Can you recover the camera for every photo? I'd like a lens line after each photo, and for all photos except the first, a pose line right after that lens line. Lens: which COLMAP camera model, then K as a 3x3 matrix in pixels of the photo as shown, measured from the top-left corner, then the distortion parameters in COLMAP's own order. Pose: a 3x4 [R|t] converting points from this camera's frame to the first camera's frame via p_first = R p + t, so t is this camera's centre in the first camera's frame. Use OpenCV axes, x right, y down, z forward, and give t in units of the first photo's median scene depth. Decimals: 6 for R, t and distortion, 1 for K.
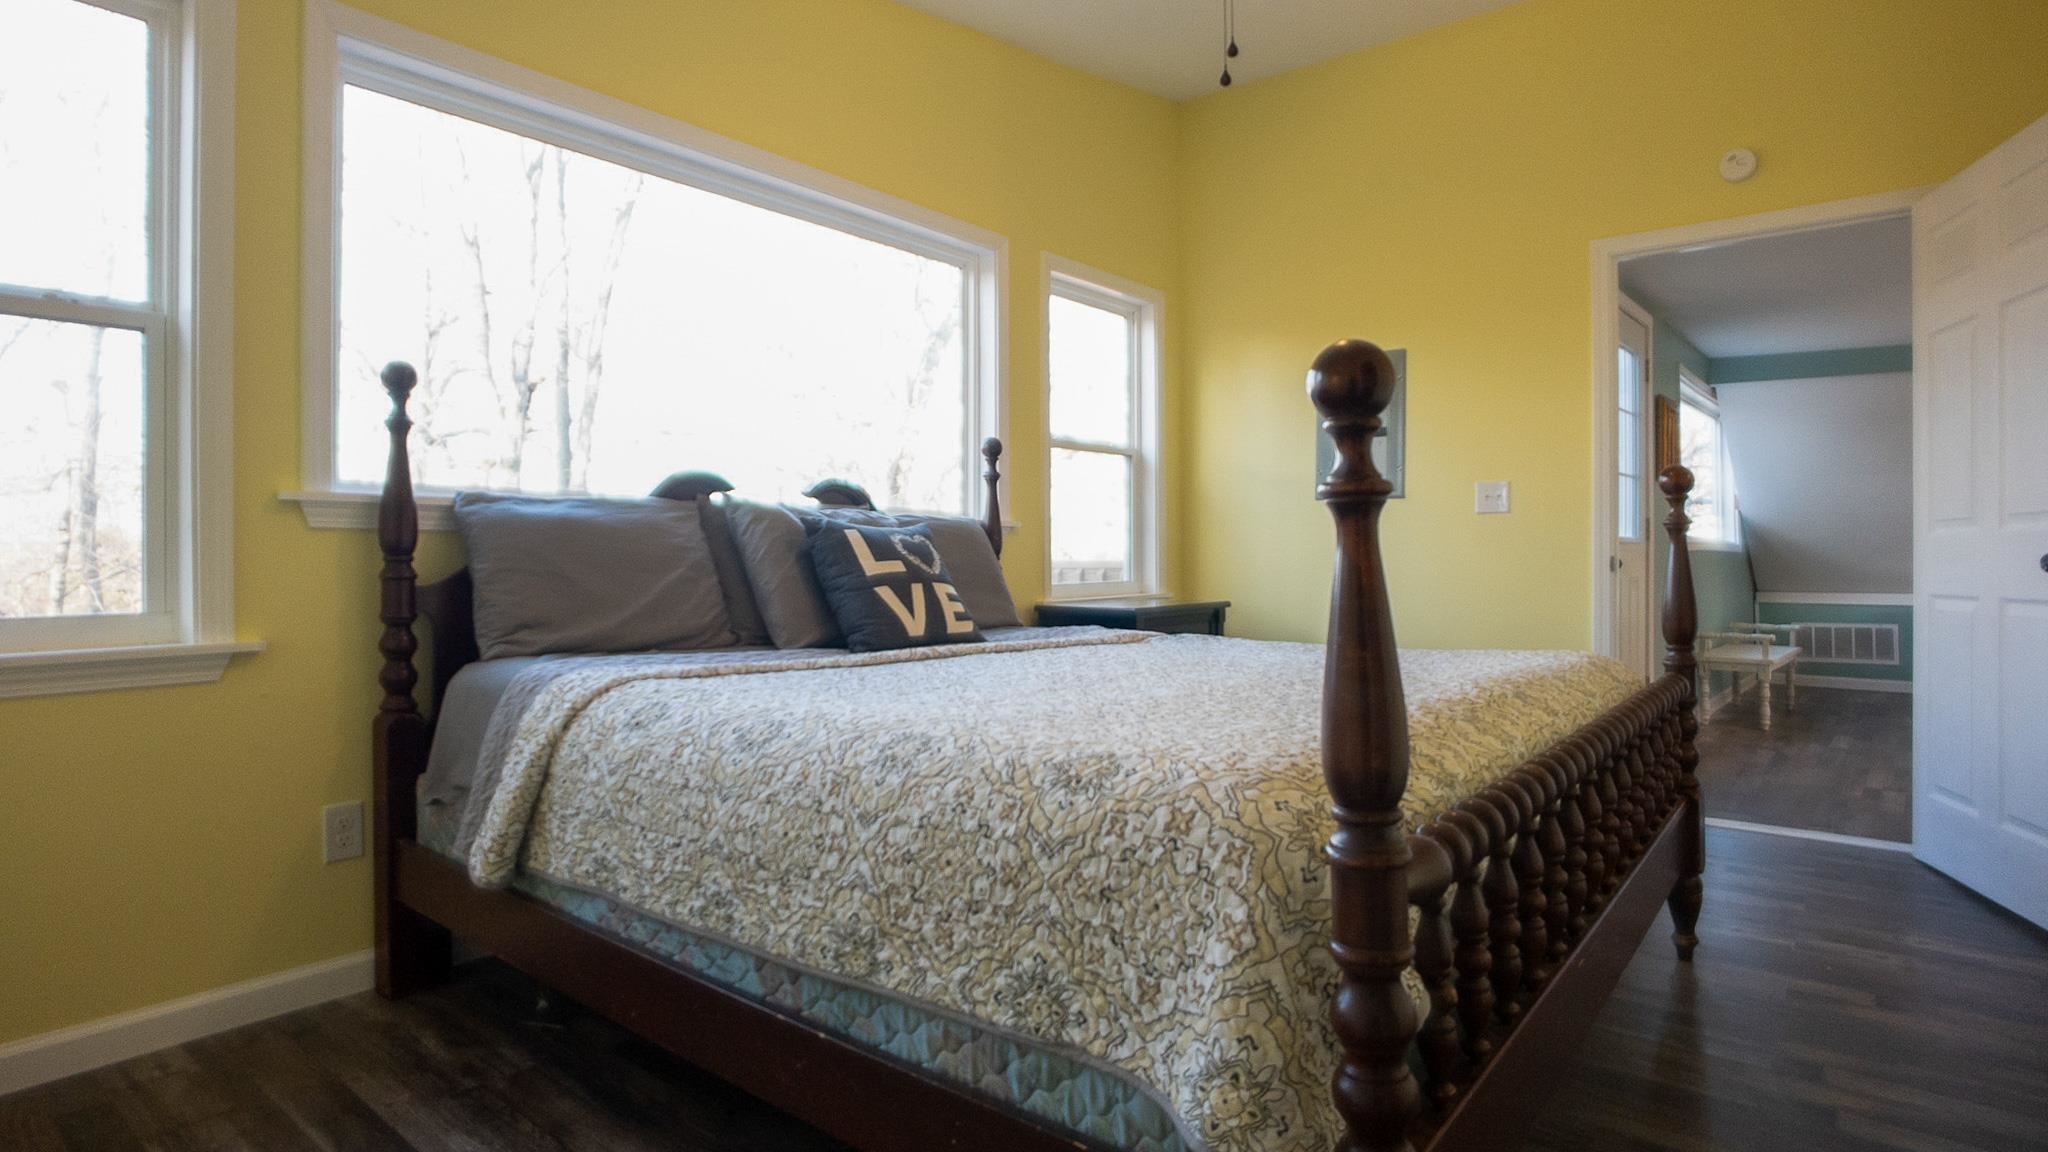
lens RADIAL K [[1068.1, 0, 1016.5], [0, 1068.1, 554.5], [0, 0, 1]] dist [-0.022464, 0.000645]
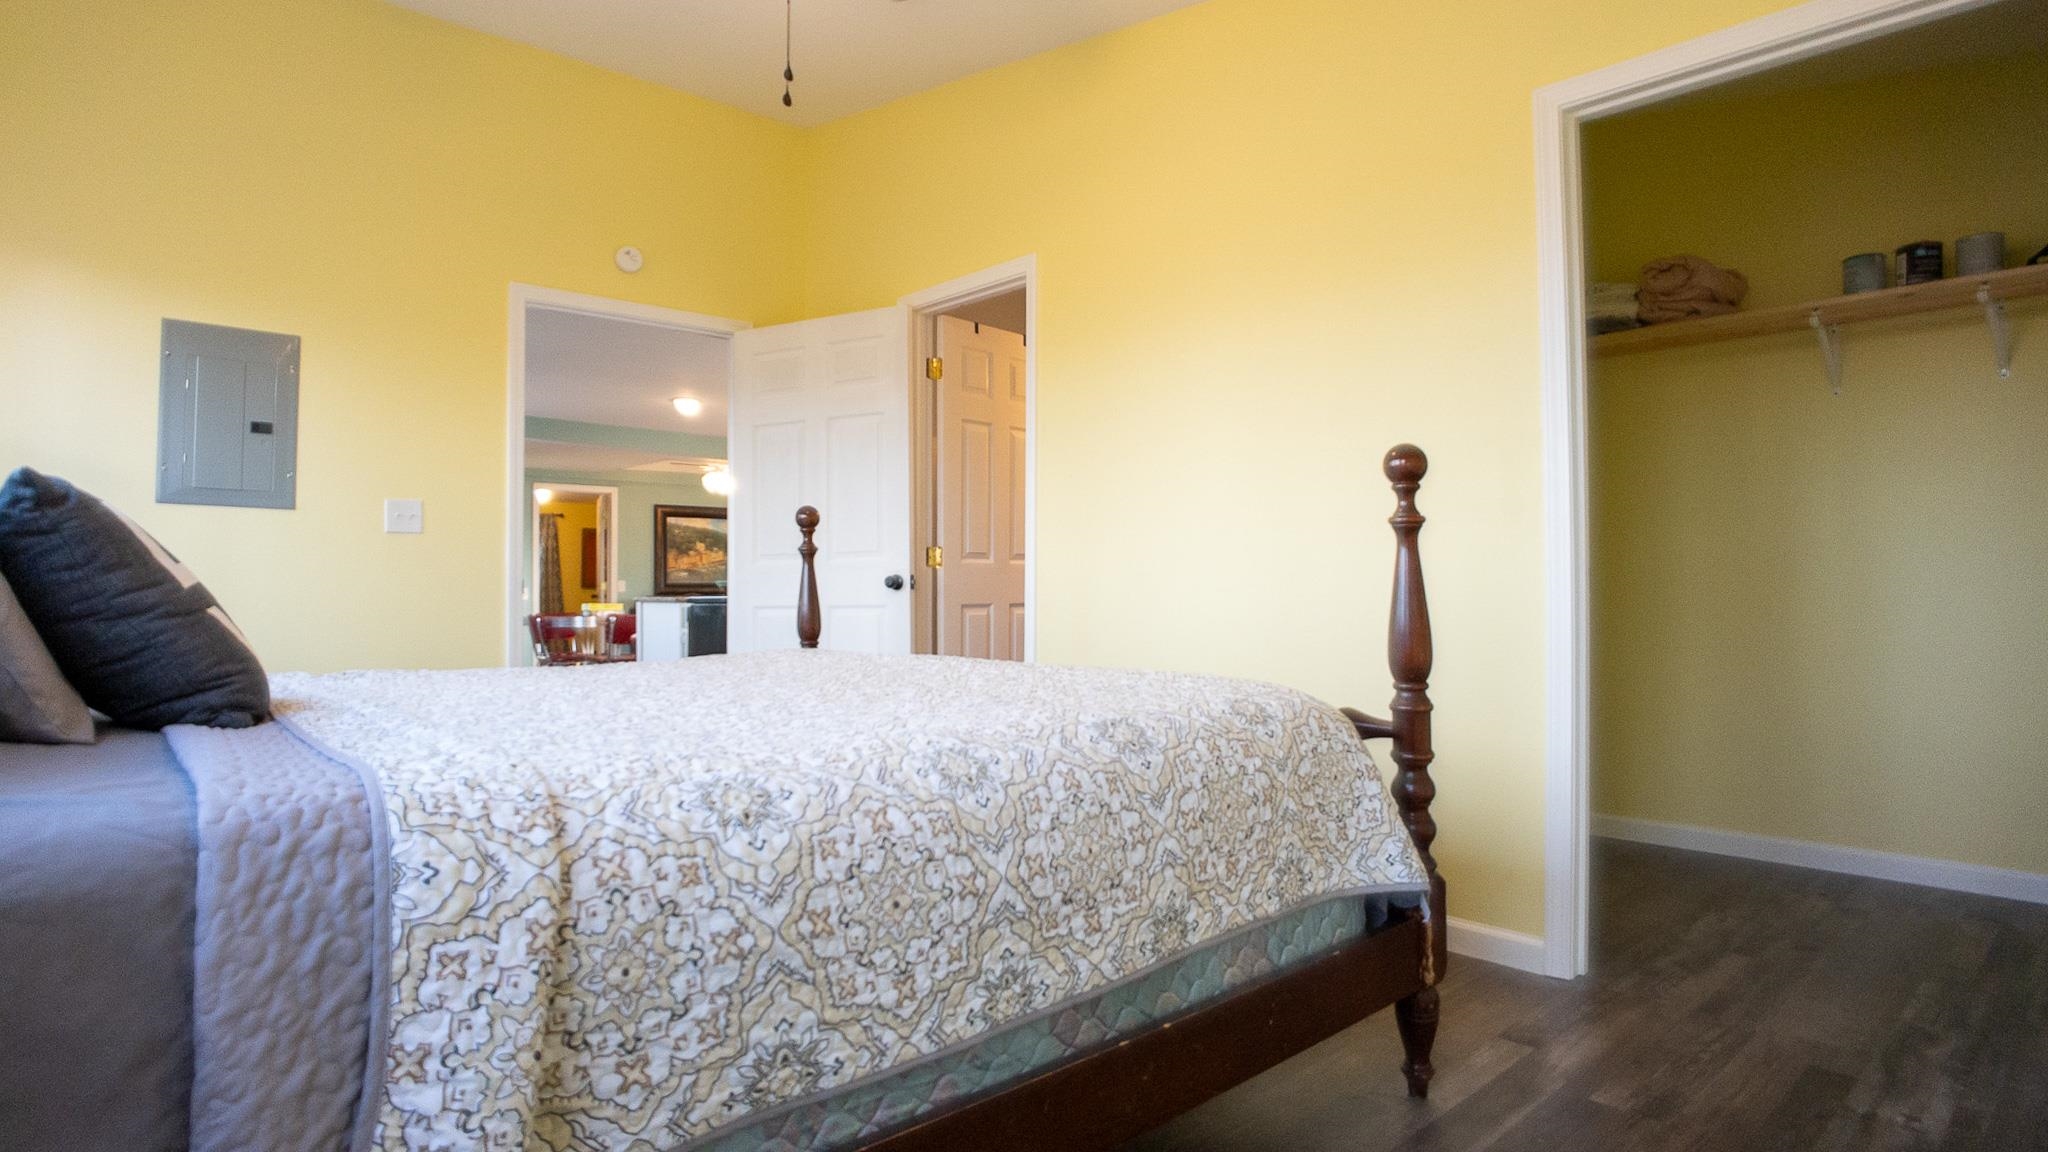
lens RADIAL K [[1071.0, 0, 1010.7], [0, 1071.0, 581.5], [0, 0, 1]] dist [-0.001358, 0.000075]
pose [[0.148511, 0.011529, 0.988844, -1.130508], [0.004655, 0.999913, -0.012357, 0.045422], [-0.988900, 0.006438, 0.148444, 0.934401]]
